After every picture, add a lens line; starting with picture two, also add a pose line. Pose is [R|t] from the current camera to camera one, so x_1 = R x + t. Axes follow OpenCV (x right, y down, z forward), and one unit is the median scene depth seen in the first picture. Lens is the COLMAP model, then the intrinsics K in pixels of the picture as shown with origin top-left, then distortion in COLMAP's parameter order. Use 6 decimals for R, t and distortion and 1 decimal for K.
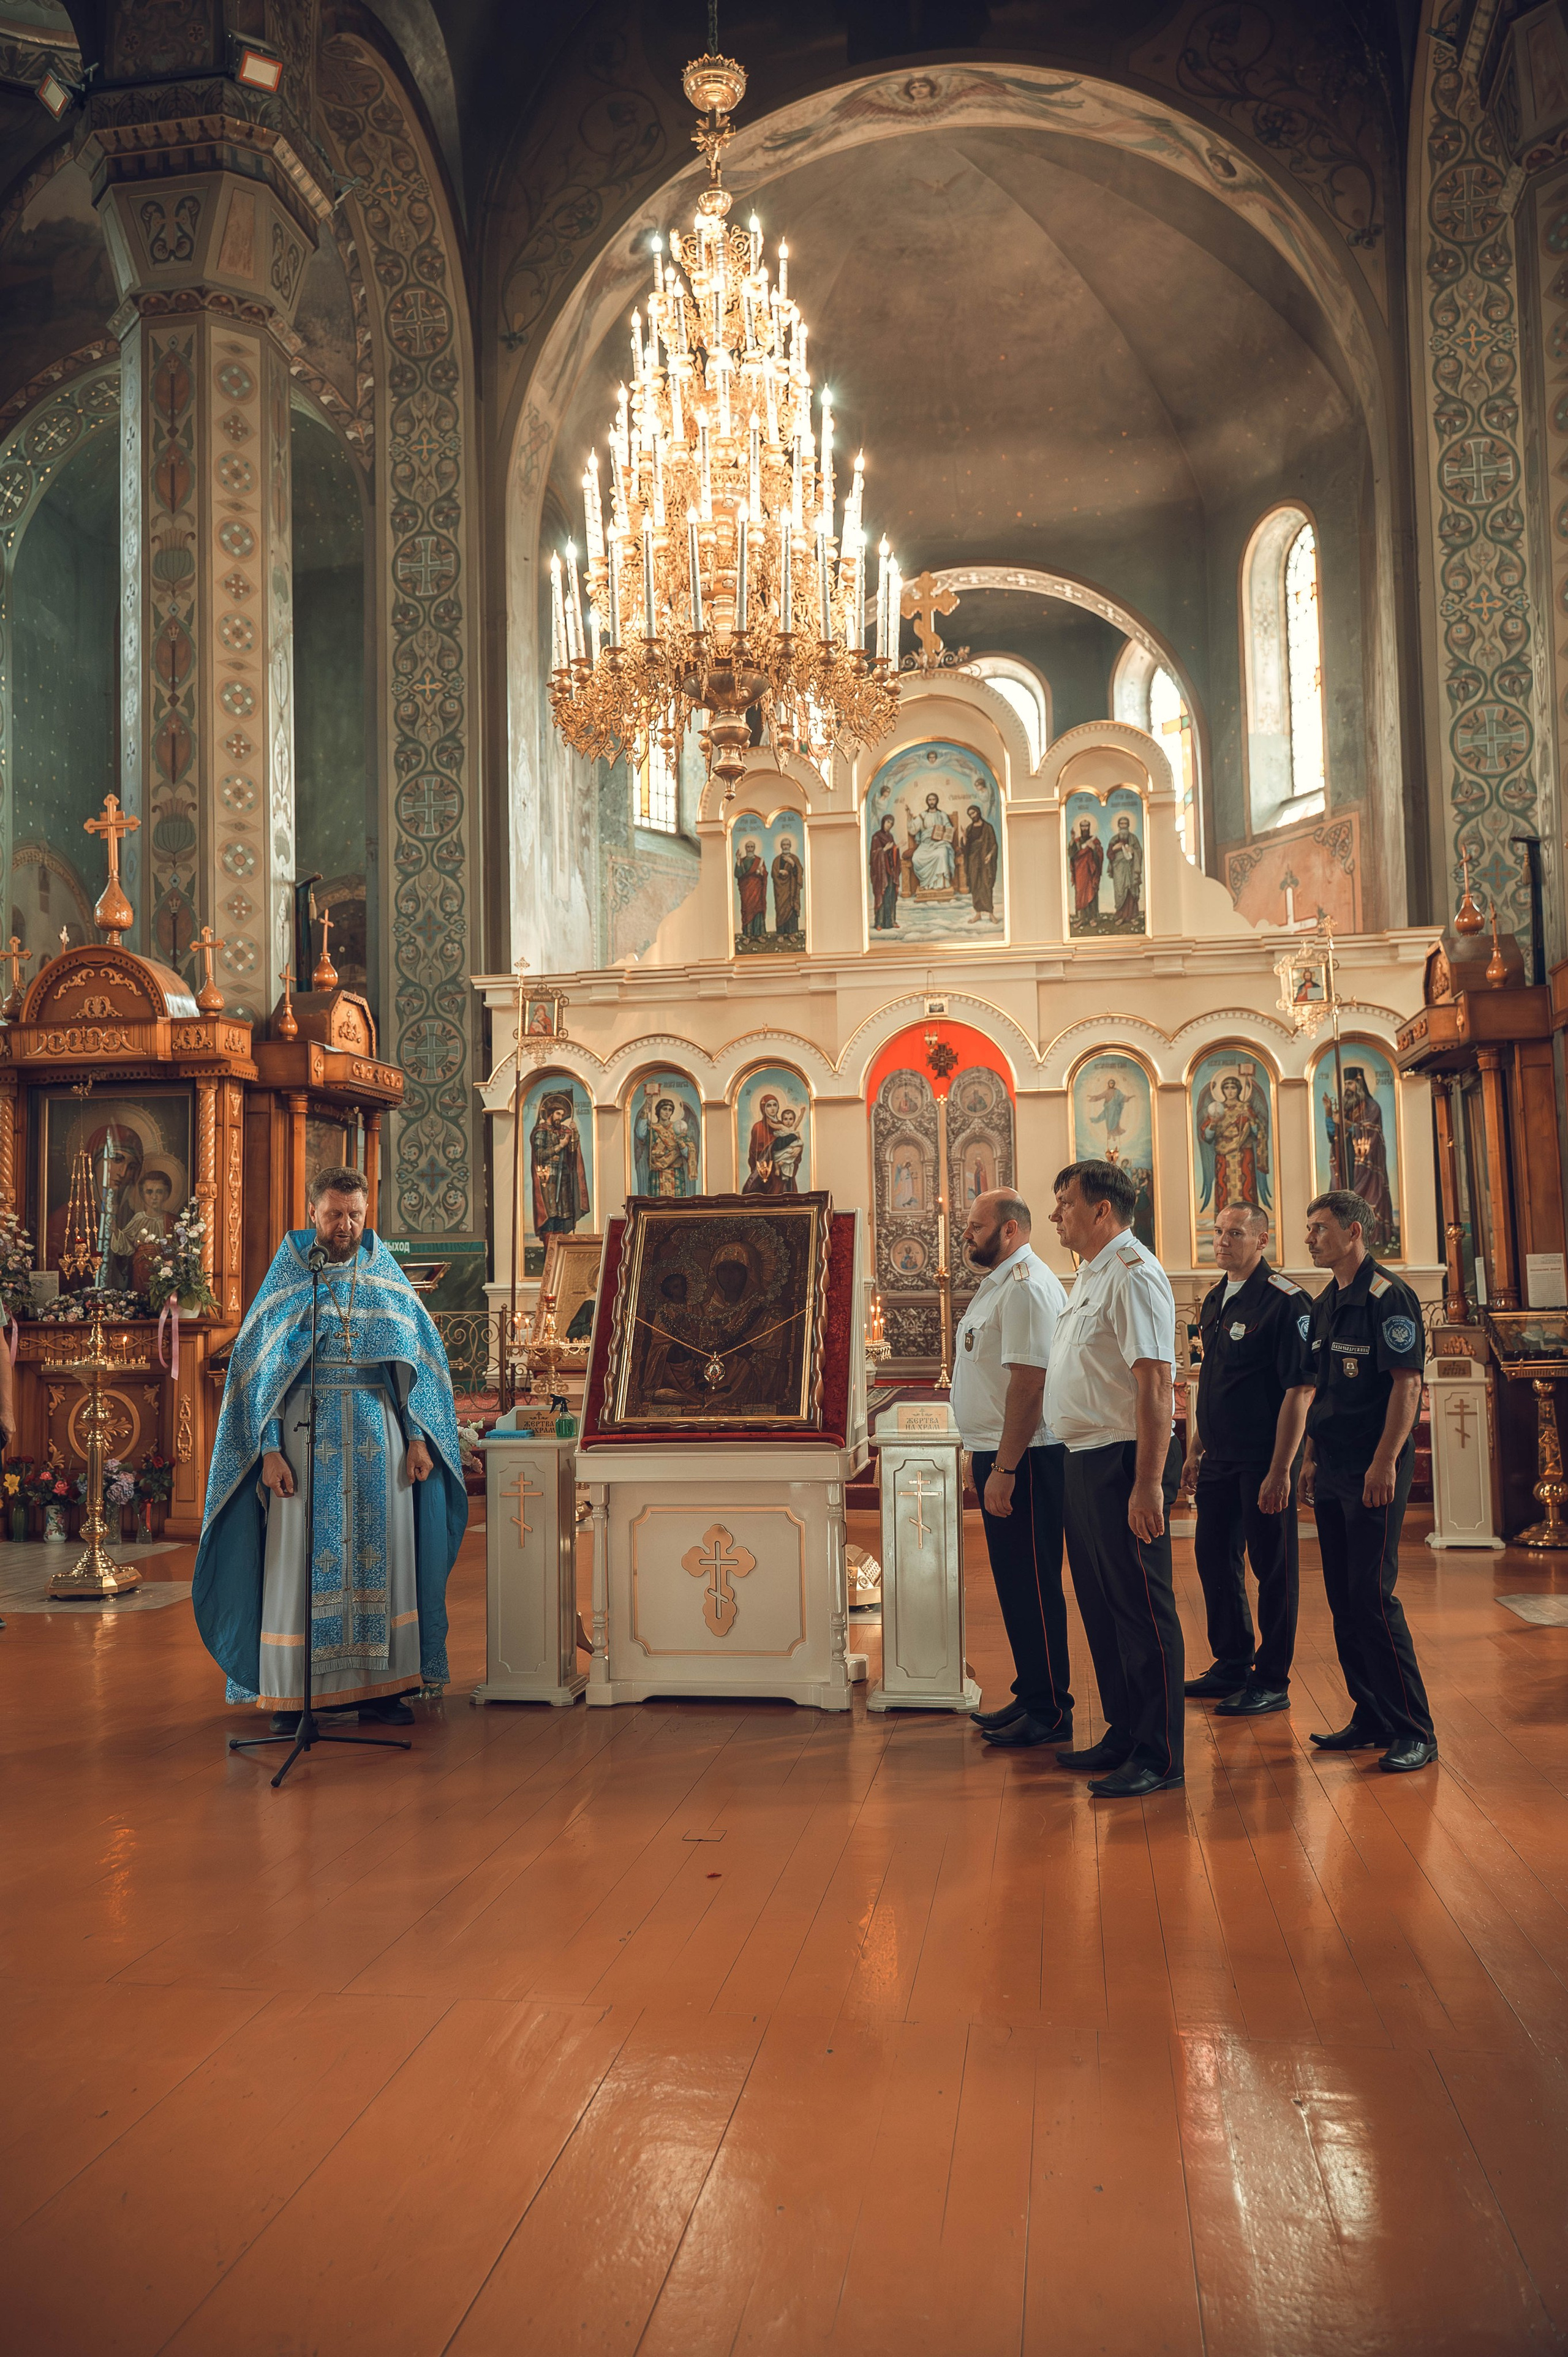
lens RADIAL K [[2019.4, 0, 784.0], [0, 2019.4, 1178.5], [0, 0, 1]] dist [-0.004683, -0.000265]
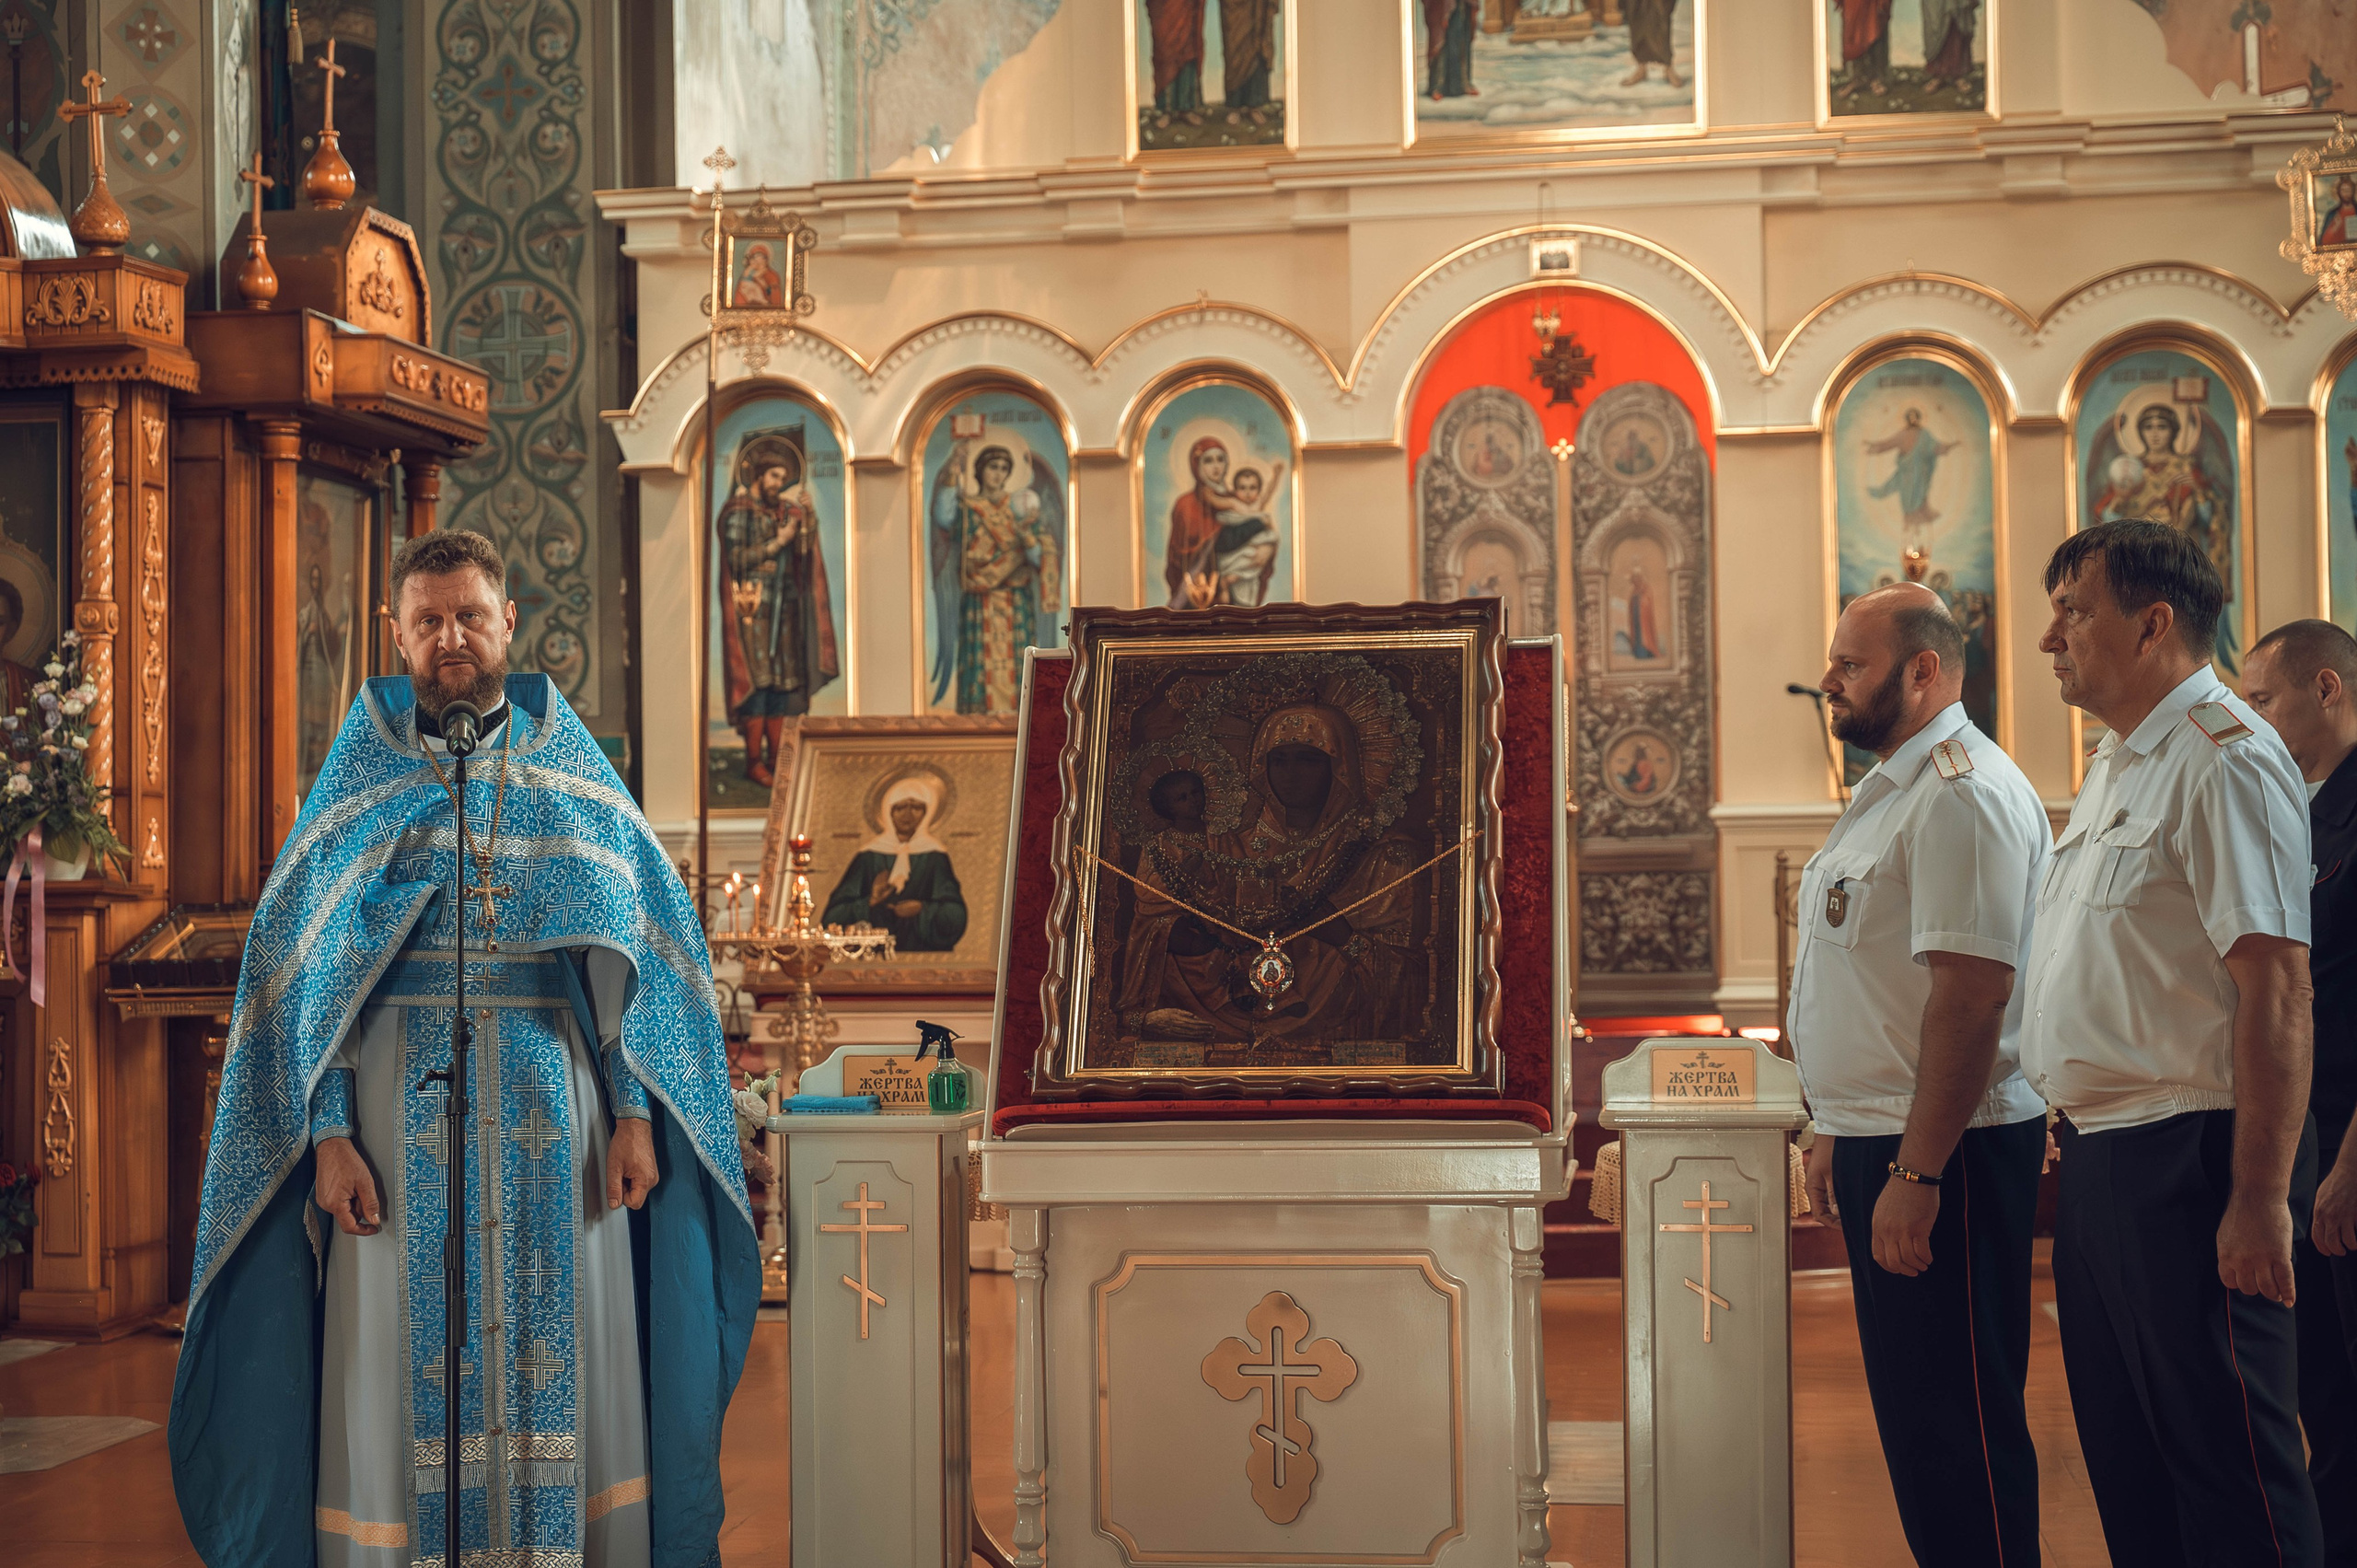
lens RADIAL K [[4050.2, 0, 1178.5], [0, 4050.2, 784.0], [0, 0, 1]] dist [0.001586, -0.090401]
pose [[0.999931, 0.003741, 0.011124, -0.026289], [-0.004151, 0.999303, 0.037106, 0.006080], [-0.010978, -0.037149, 0.999249, 0.017792]]
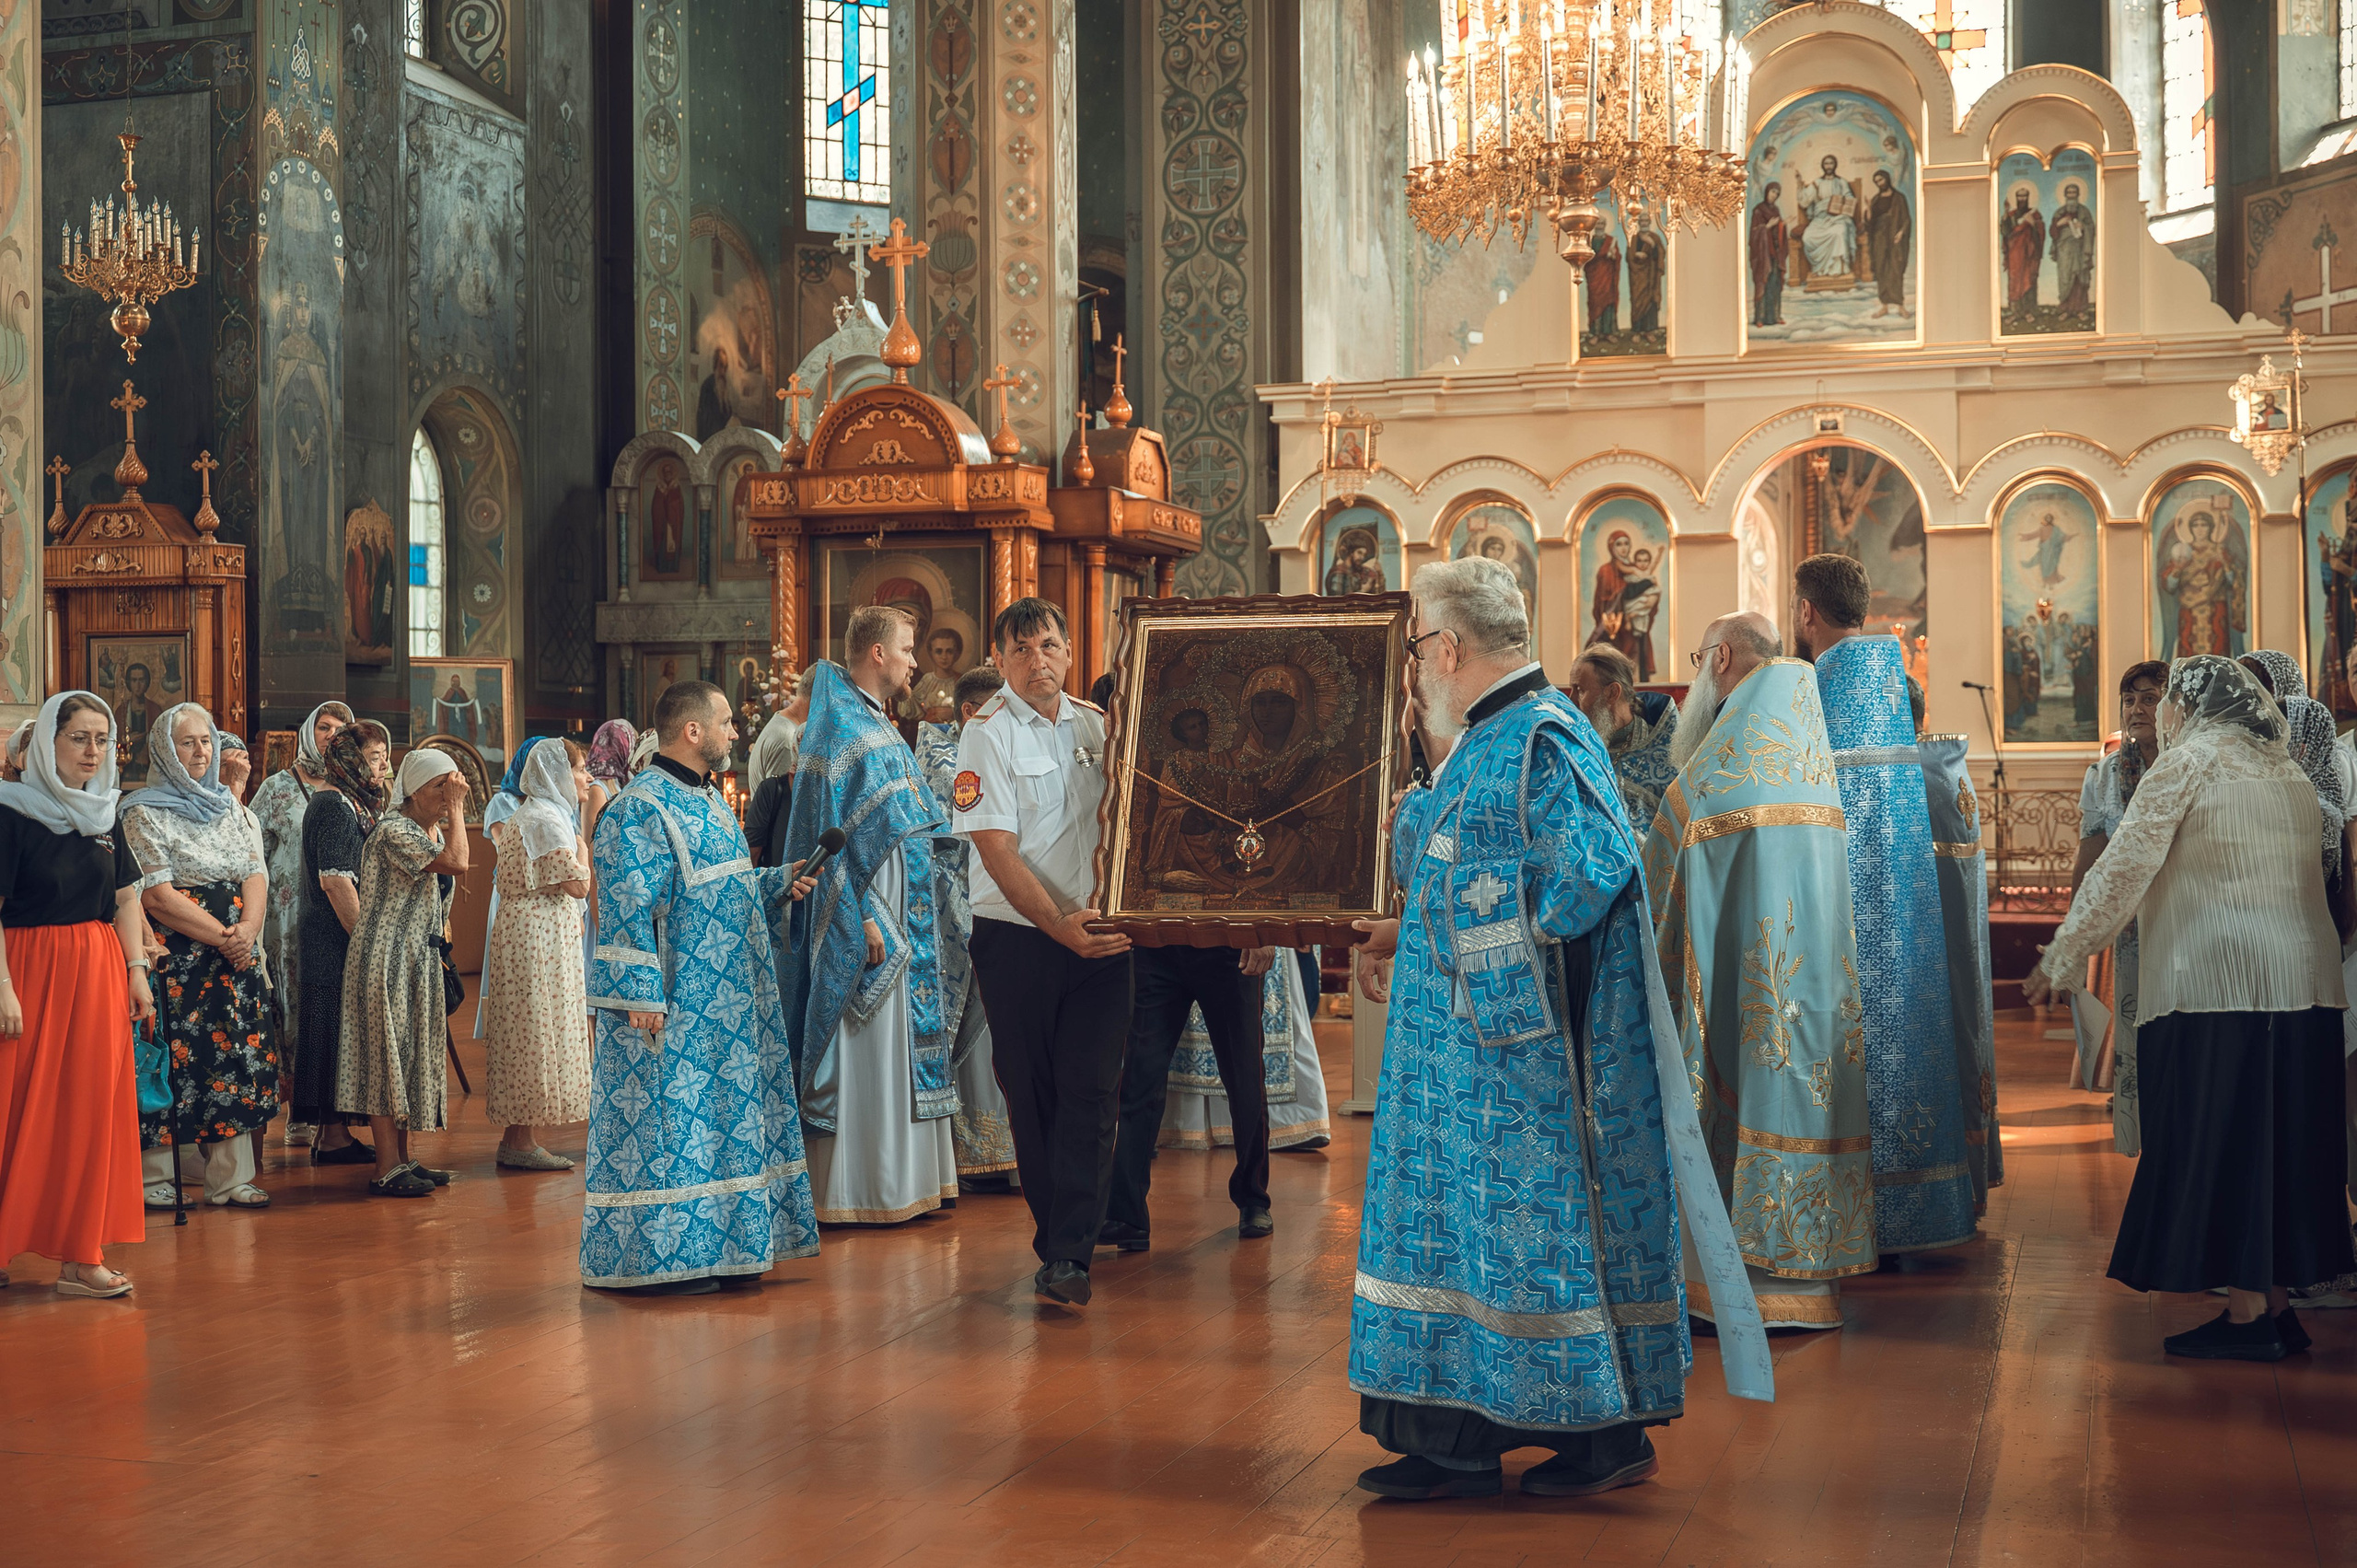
lens RADIAL K [[3133.8, 0, 1178.5], [0, 3133.8, 784.0], [0, 0, 1]] dist [0.010749, 0.010589]
pose [[0.988889, 0.013184, -0.148070, 0.005590], [-0.004967, 0.998434, 0.055726, -0.009552], [0.148573, -0.054371, 0.987406, -0.291877]]
